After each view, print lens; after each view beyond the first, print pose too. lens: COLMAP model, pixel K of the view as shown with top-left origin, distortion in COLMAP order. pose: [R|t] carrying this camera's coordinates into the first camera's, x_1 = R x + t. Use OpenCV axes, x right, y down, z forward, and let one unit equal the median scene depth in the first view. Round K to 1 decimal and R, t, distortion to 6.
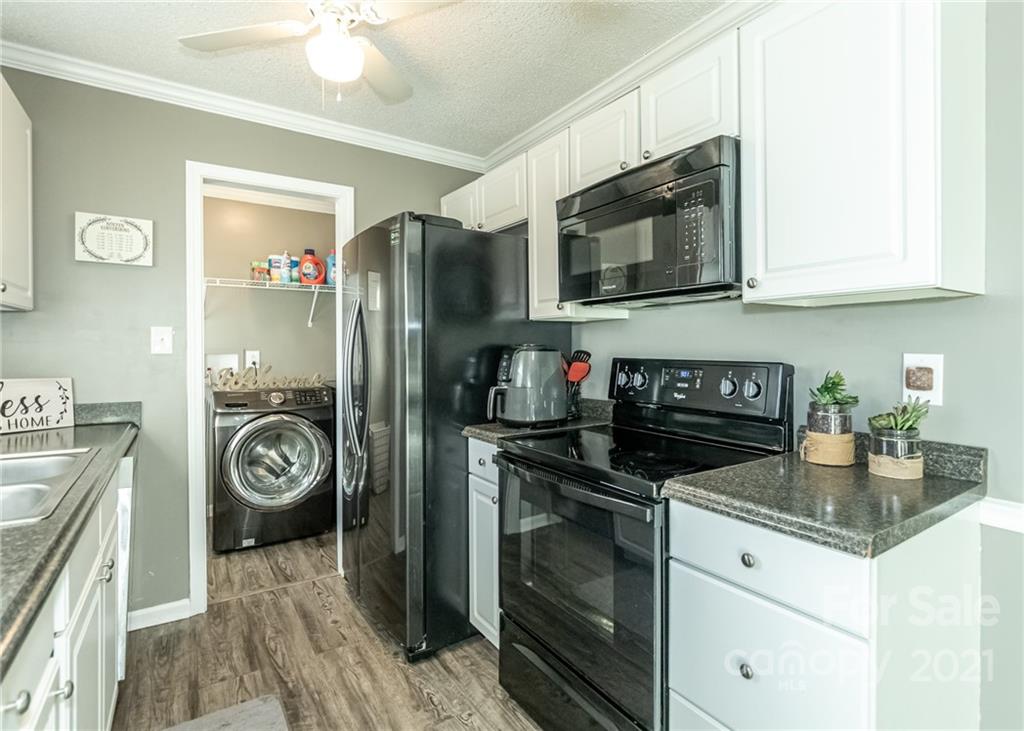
lens RADIAL K [[515.5, 0, 551.5], [0, 515.5, 350.1], [0, 0, 1]] dist [0.000738, -0.001075]
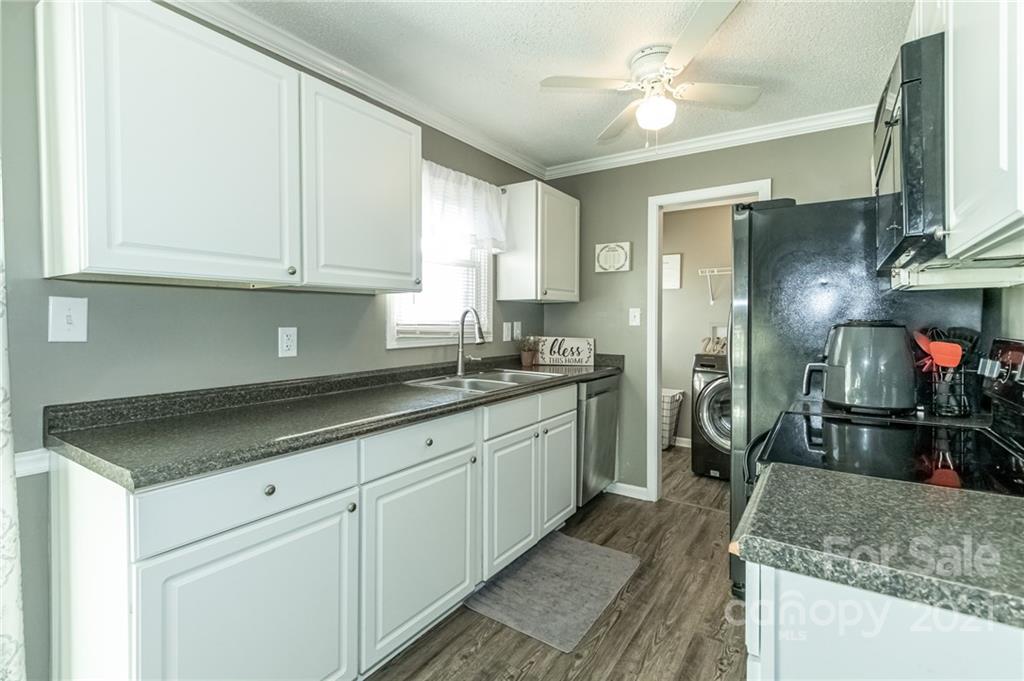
lens RADIAL K [[486.6, 0, 513.5], [0, 486.6, 323.3], [0, 0, 1]] dist [0.002697, -0.000146]
pose [[0.360795, 0.006161, -0.932625, 0.512037], [-0.007225, 0.999967, 0.003811, -0.003108], [0.932617, 0.005363, 0.360827, 0.129638]]
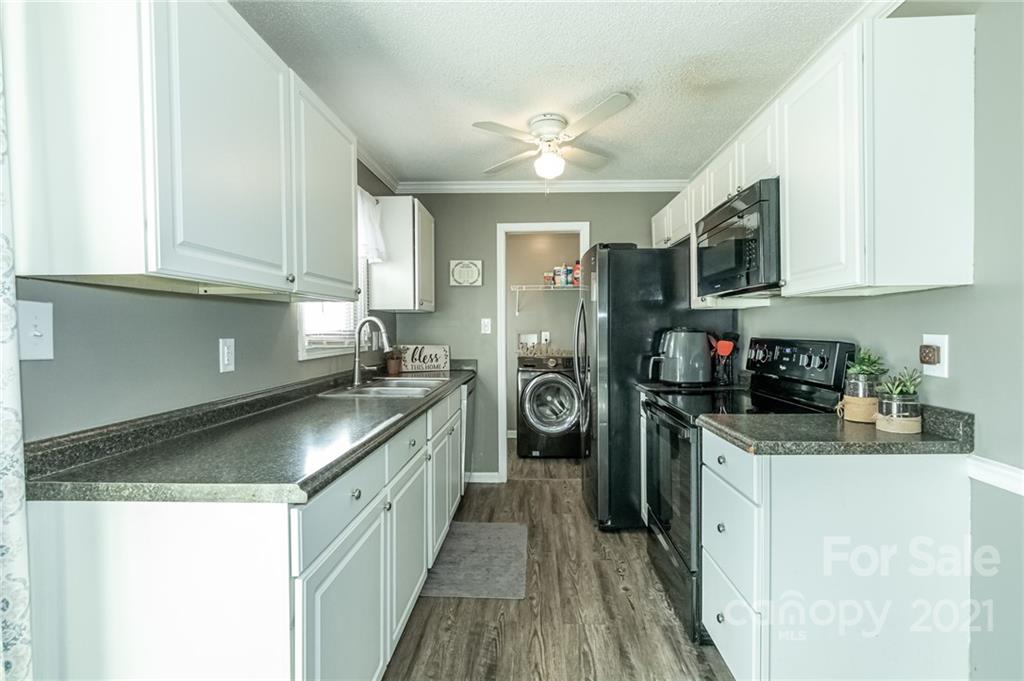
lens RADIAL K [[485.8, 0, 530.6], [0, 485.8, 331.6], [0, 0, 1]] dist [0.004431, -0.000102]
pose [[0.806068, -0.000108, -0.591823, 0.392910], [0.000682, 0.999999, 0.000746, -0.000710], [0.591822, -0.001005, 0.806068, -0.290673]]
